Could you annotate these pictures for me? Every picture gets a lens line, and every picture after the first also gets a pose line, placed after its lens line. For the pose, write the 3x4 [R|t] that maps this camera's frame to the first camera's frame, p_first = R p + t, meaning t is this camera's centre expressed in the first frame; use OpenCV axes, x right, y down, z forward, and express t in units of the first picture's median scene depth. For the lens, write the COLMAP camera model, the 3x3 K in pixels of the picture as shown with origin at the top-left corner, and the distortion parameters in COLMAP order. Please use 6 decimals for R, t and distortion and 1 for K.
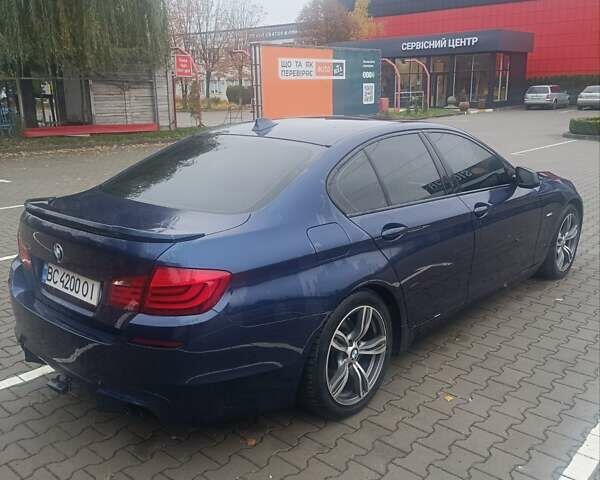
lens RADIAL K [[575.3, 0, 300.0], [0, 575.3, 240.0], [0, 0, 1]] dist [0.048162, -0.008455]
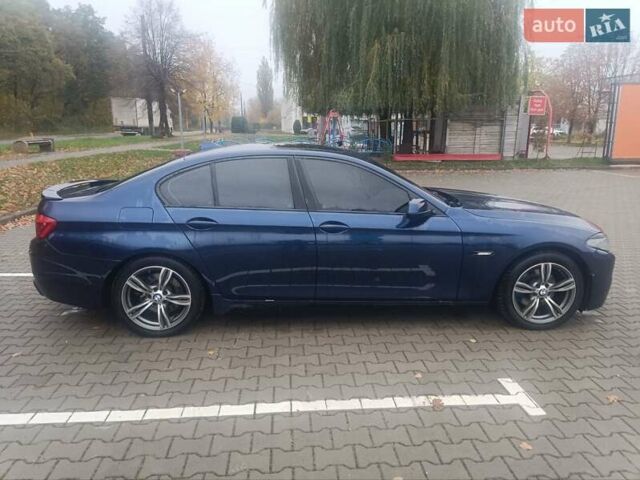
lens RADIAL K [[457.4, 0, 320.0], [0, 457.4, 240.0], [0, 0, 1]] dist [0.111498, -0.161007]
pose [[0.717298, 0.170163, -0.675668, 0.762121], [-0.180607, 0.981984, 0.055572, -0.059887], [0.672952, 0.082169, 0.735108, 0.247425]]
